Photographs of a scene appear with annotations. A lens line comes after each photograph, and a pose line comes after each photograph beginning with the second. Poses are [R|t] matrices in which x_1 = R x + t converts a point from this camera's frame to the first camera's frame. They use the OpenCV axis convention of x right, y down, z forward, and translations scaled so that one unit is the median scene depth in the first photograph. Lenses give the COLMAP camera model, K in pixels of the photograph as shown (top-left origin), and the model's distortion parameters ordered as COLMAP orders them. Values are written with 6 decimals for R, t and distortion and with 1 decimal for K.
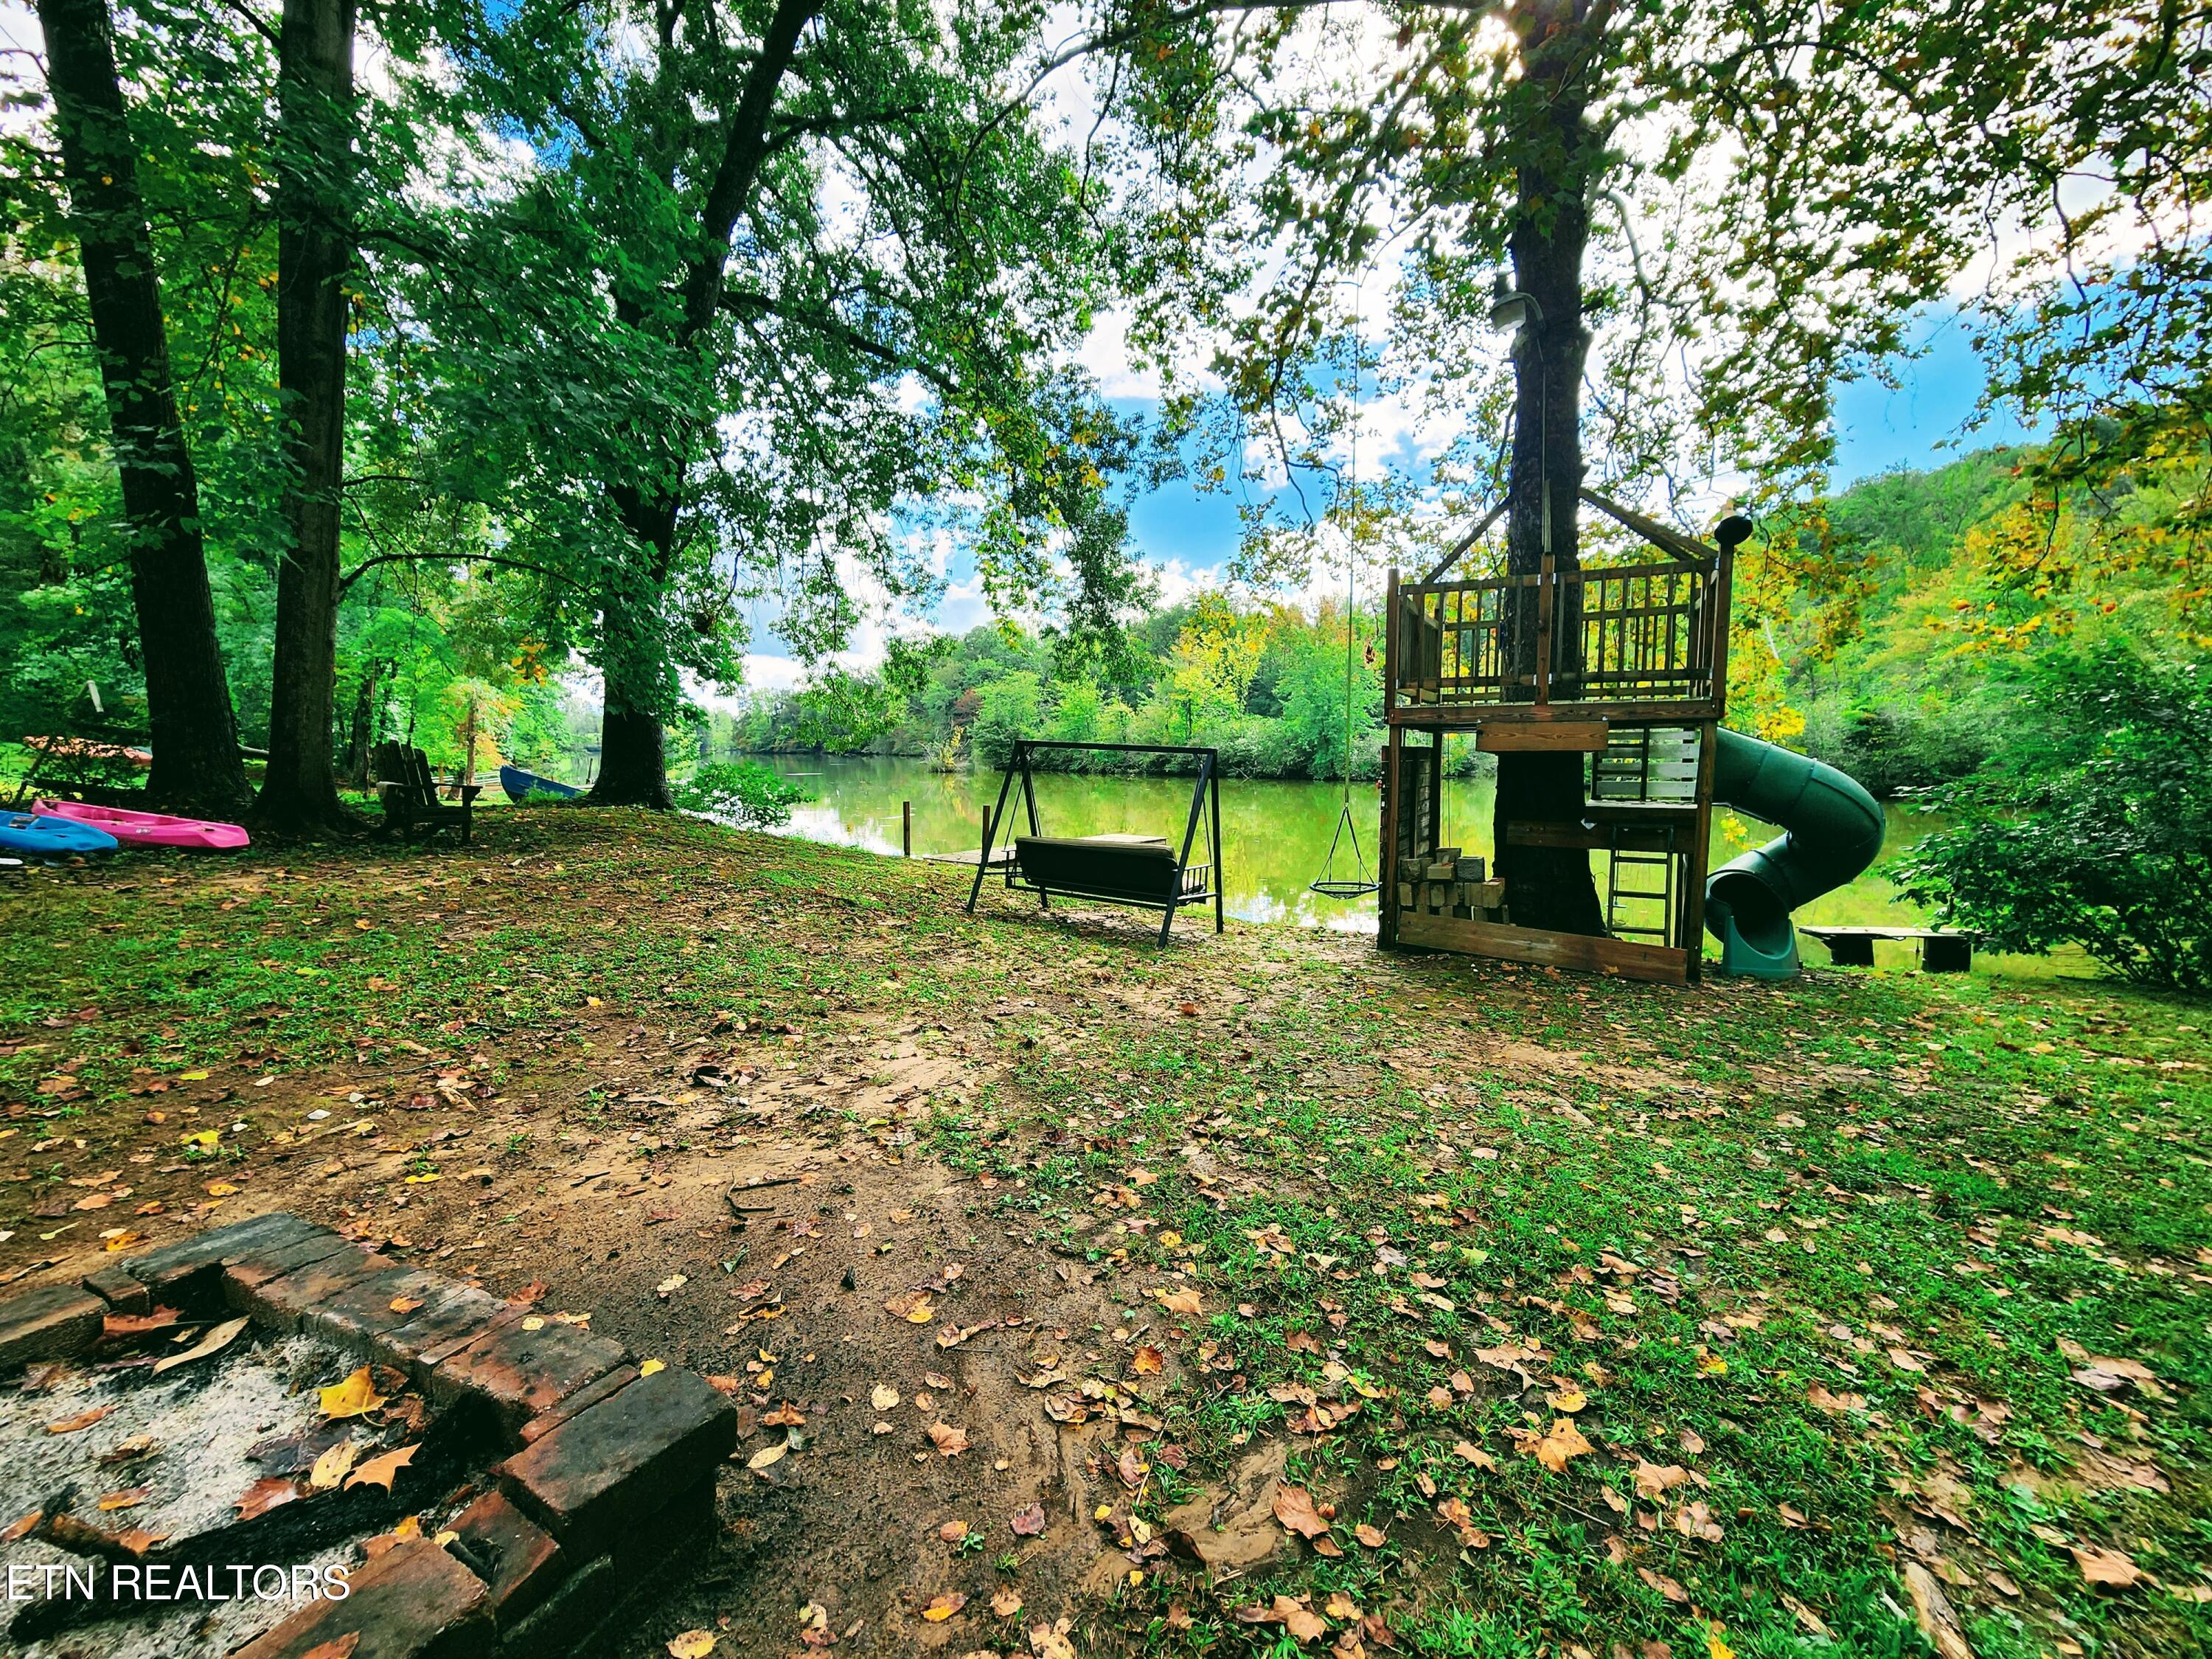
lens RADIAL K [[896.8, 0, 1105.3], [0, 896.8, 838.3], [0, 0, 1]] dist [-0.001240, 0.000403]
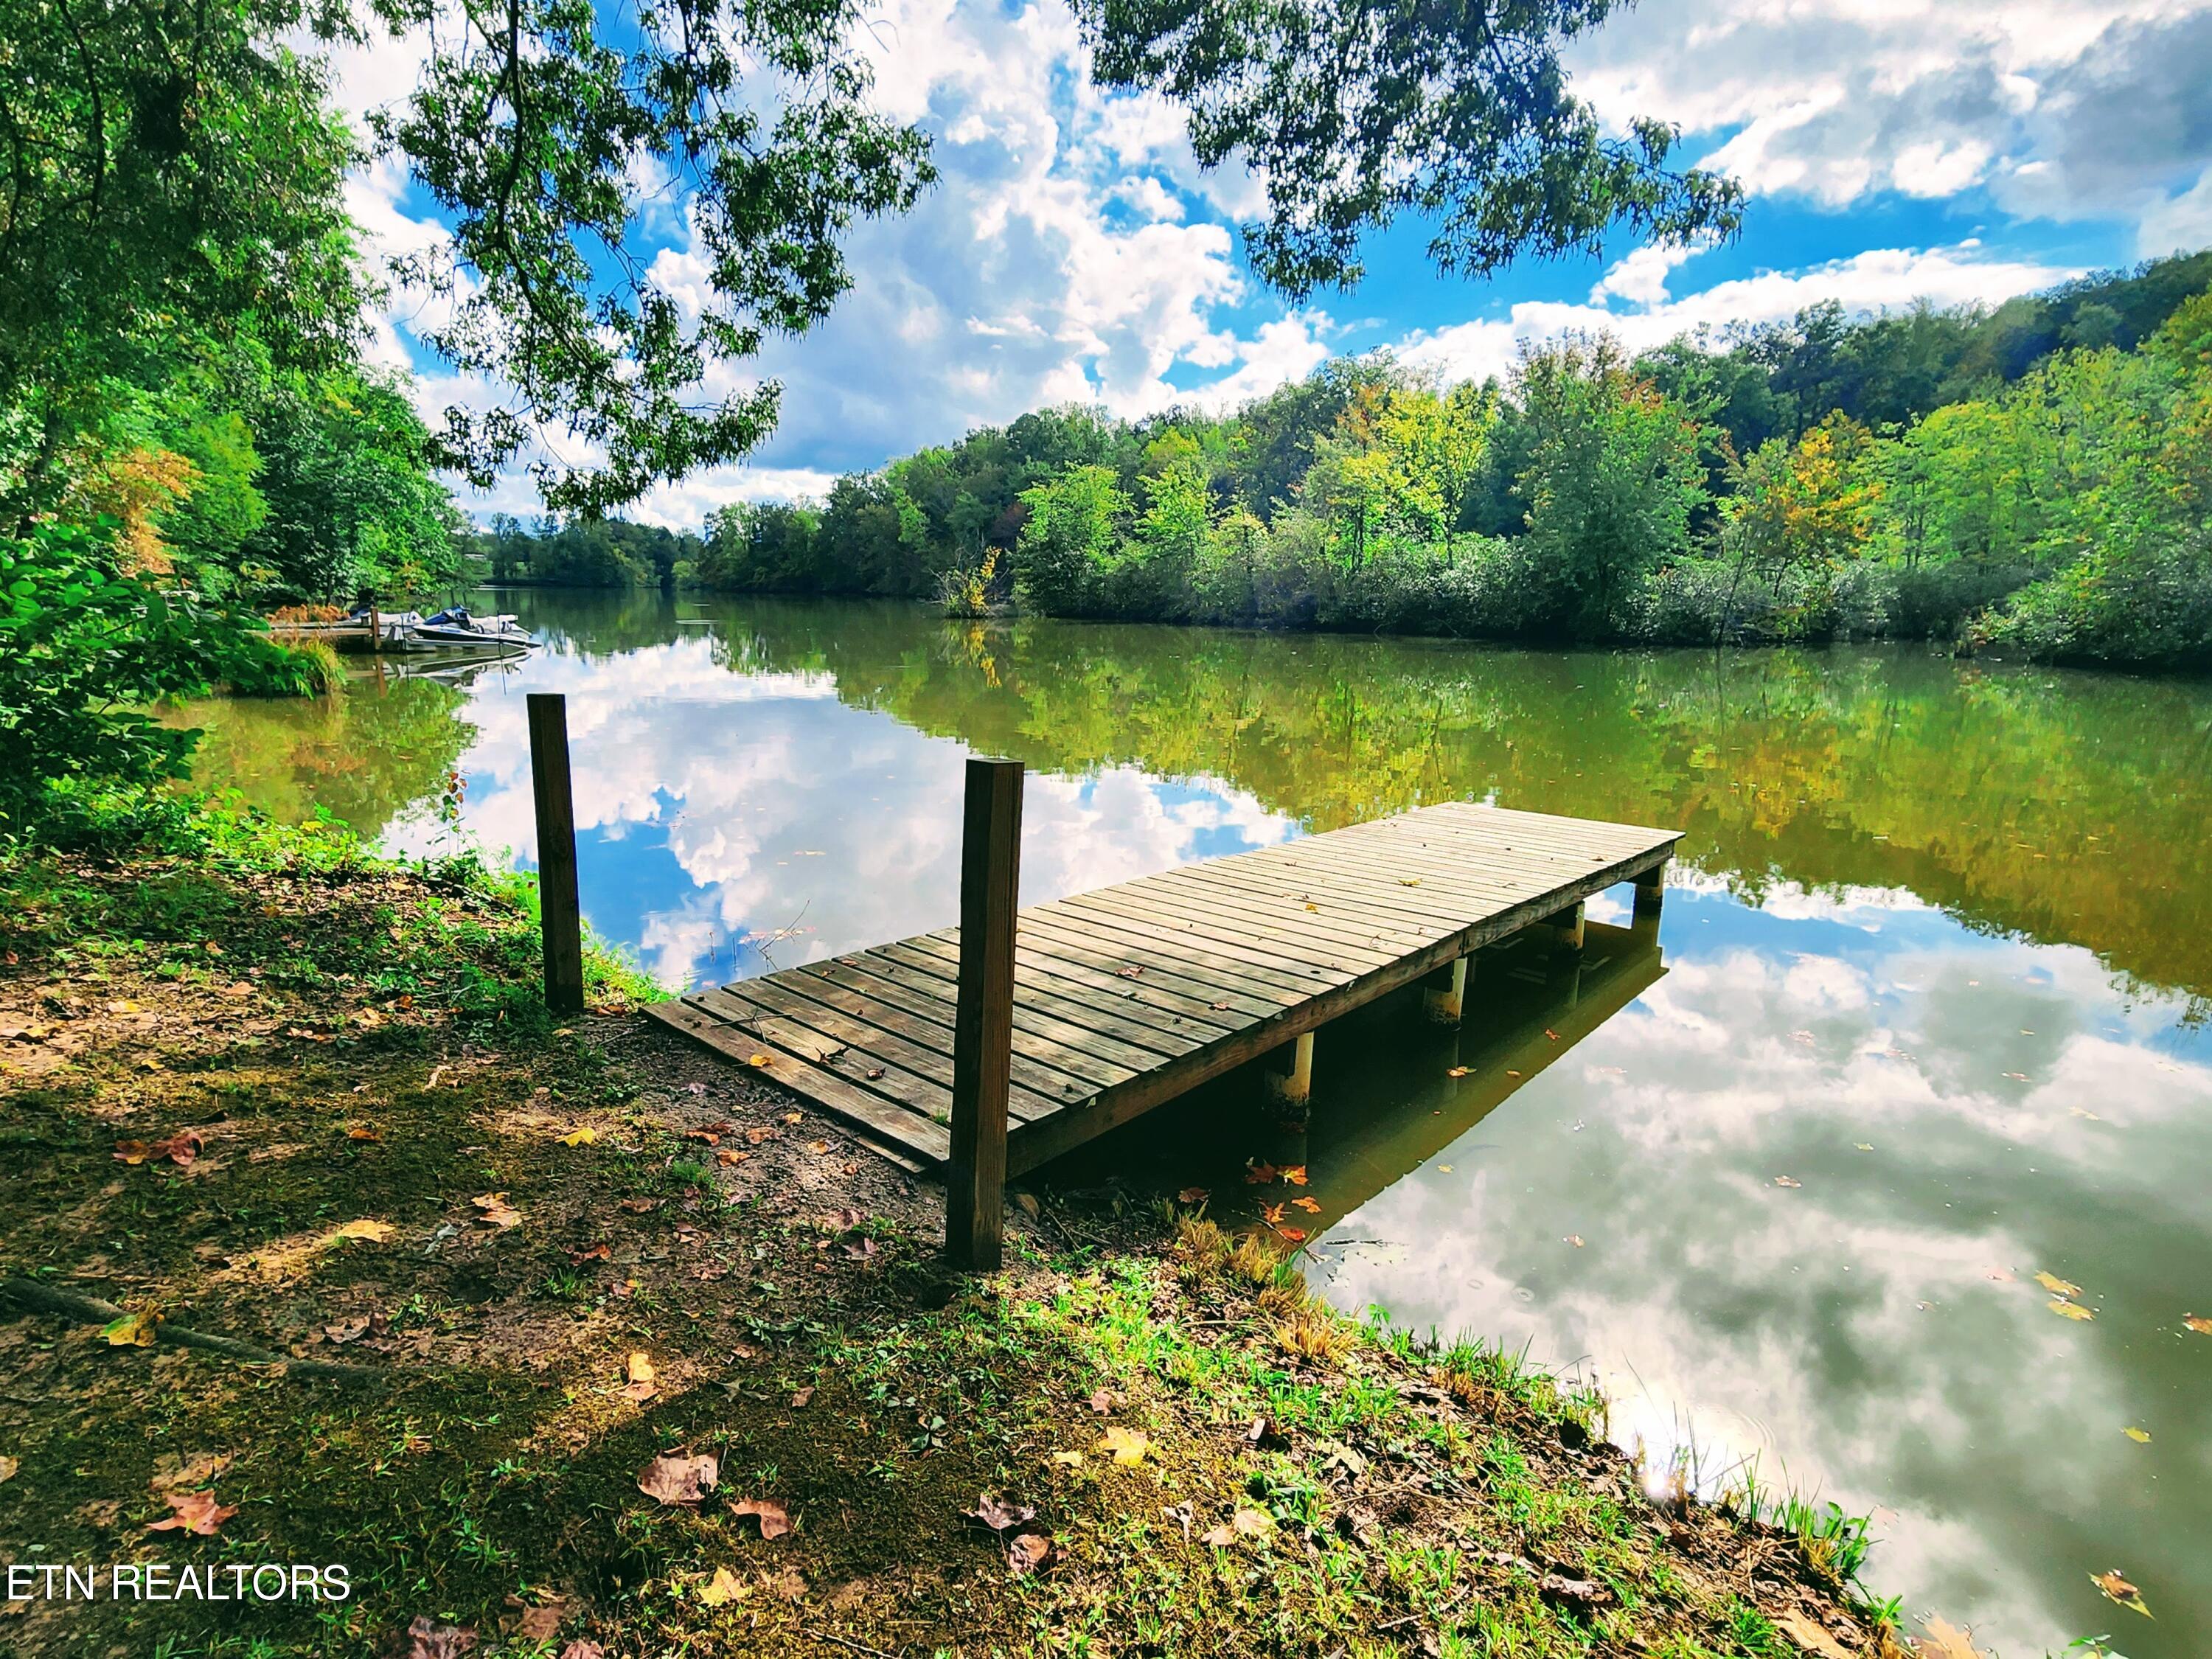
lens RADIAL K [[1179.1, 0, 1119.1], [0, 1179.1, 827.5], [0, 0, 1]] dist [-0.002890, -0.000452]
pose [[0.998013, 0.029616, -0.055606, -0.198474], [-0.024165, 0.995064, 0.096250, -0.085293], [0.058182, -0.094715, 0.993803, 1.601320]]
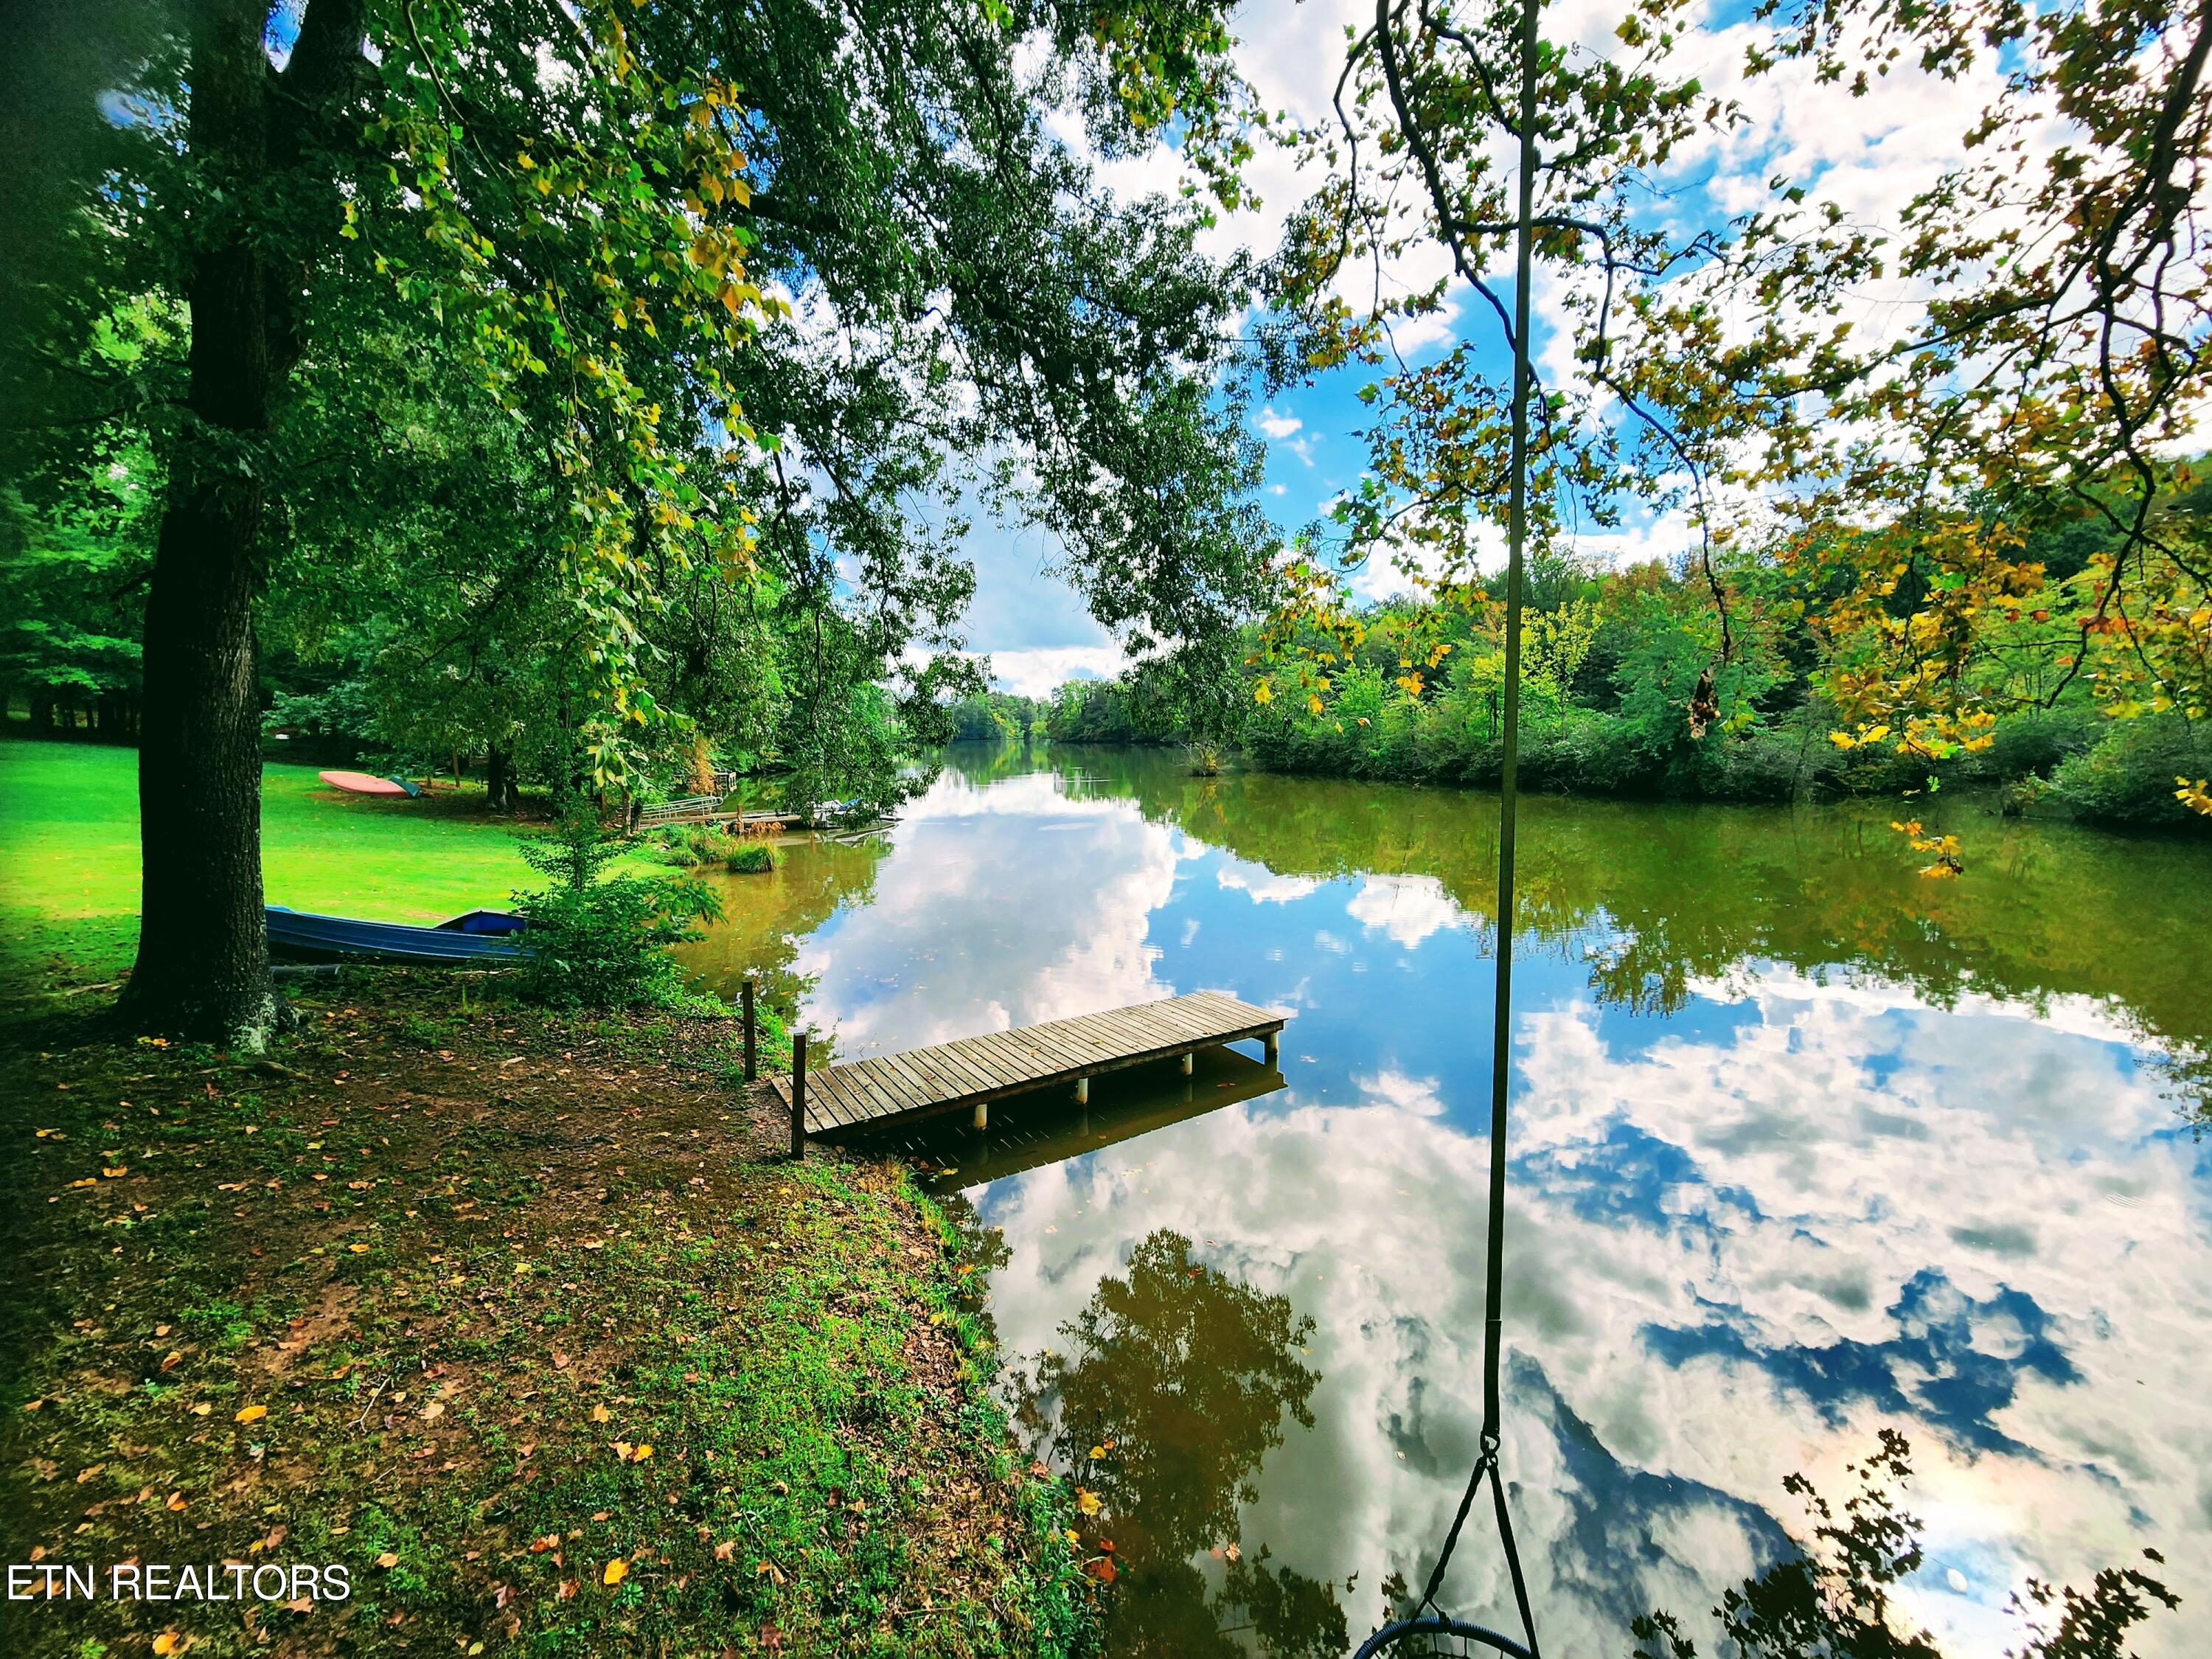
lens RADIAL K [[911.4, 0, 1106.0], [0, 911.4, 829.5], [0, 0, 1]] dist [-0.002975, 0.000000]
pose [[0.942999, 0.023306, -0.331977, 0.372011], [-0.020715, 0.999721, 0.011342, -0.305841], [0.332149, -0.003819, 0.943219, 1.094312]]
